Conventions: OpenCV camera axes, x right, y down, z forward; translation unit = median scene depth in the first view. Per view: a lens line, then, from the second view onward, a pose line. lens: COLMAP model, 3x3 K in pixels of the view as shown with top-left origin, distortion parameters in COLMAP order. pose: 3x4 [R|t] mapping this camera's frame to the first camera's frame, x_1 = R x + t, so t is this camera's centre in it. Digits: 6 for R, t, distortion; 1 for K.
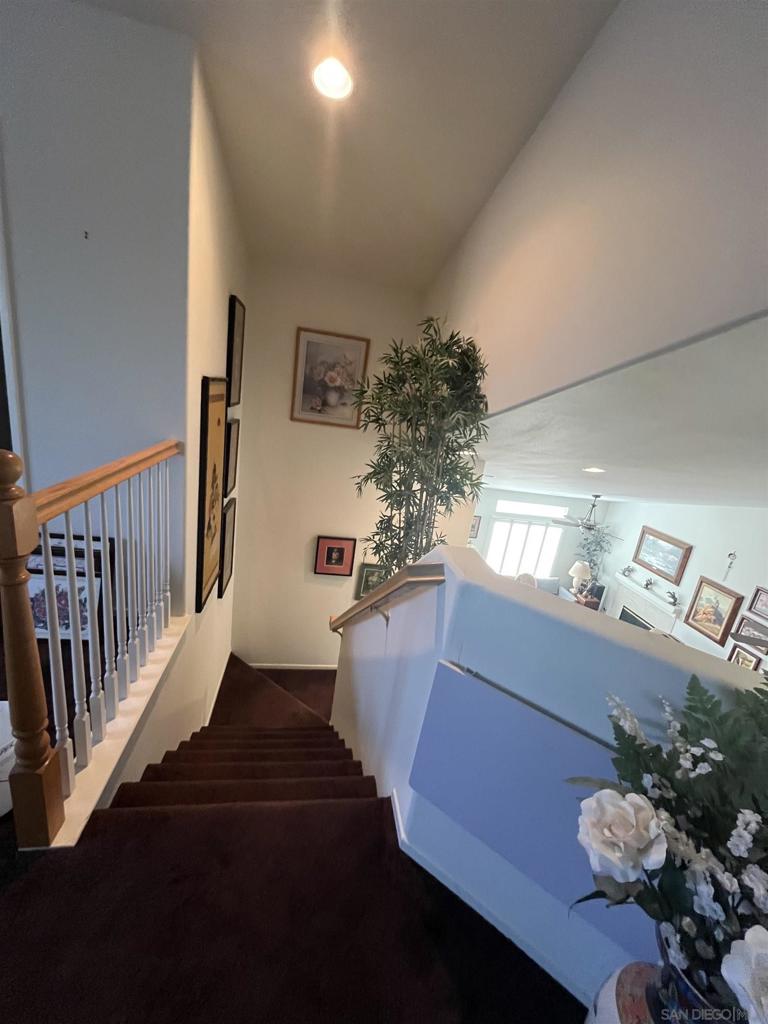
lens RADIAL K [[413.7, 0, 384.9], [0, 413.7, 513.2], [0, 0, 1]] dist [0.000469, 0.000026]
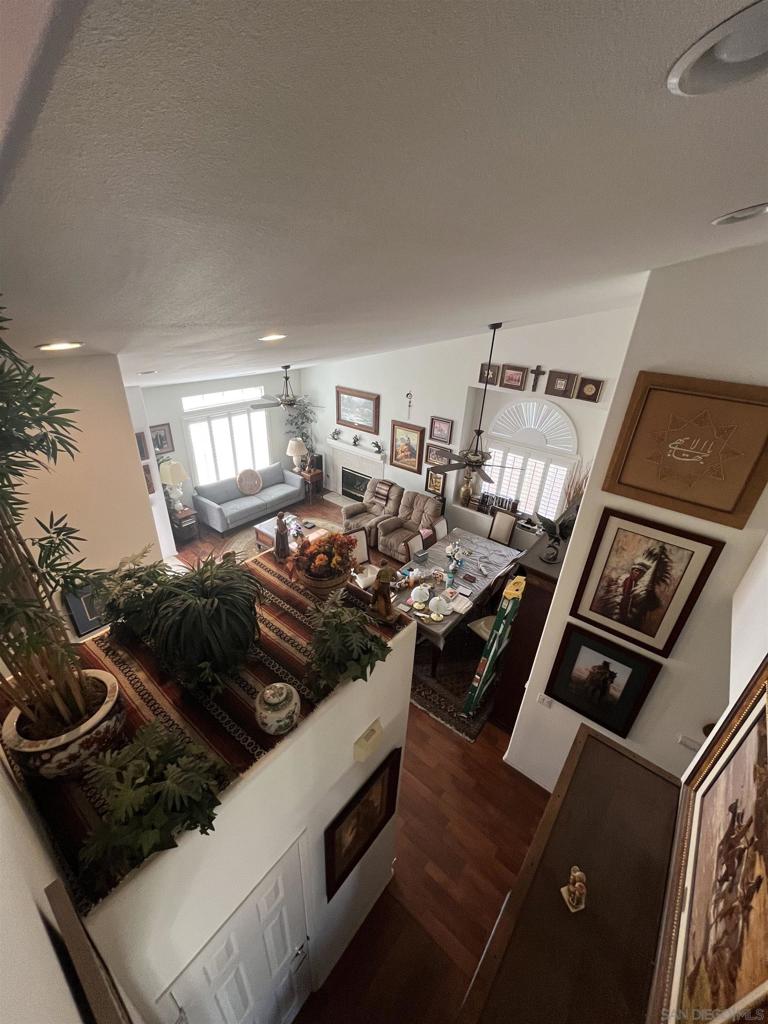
lens RADIAL K [[413.7, 0, 384.1], [0, 413.7, 509.7], [0, 0, 1]] dist [0.000469, 0.000026]
pose [[0.745539, -0.401604, 0.531869, 0.057197], [0.245752, 0.907472, 0.340735, -0.011761], [-0.619497, -0.123324, 0.775251, 0.111791]]
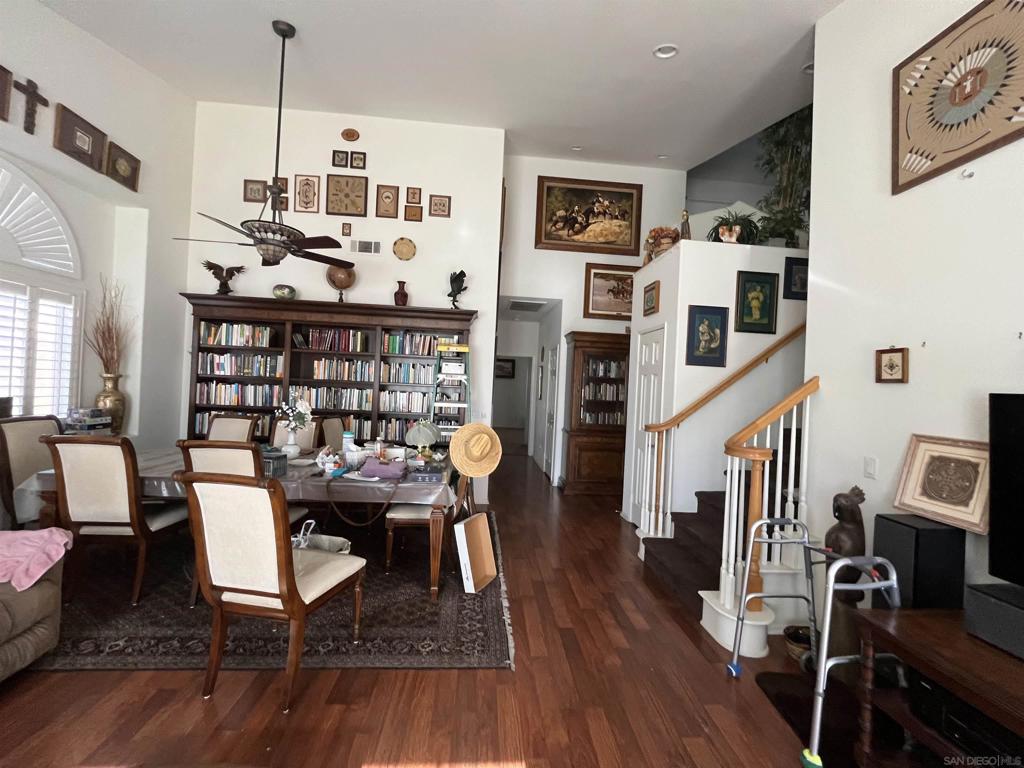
lens RADIAL K [[413.7, 0, 511.2], [0, 413.7, 383.5], [0, 0, 1]] dist [0.000469, 0.000026]
pose [[-0.977650, -0.189040, 0.092005, 0.574450], [-0.155832, 0.945331, 0.286473, 0.397897], [-0.141130, 0.265733, -0.953661, 2.047952]]
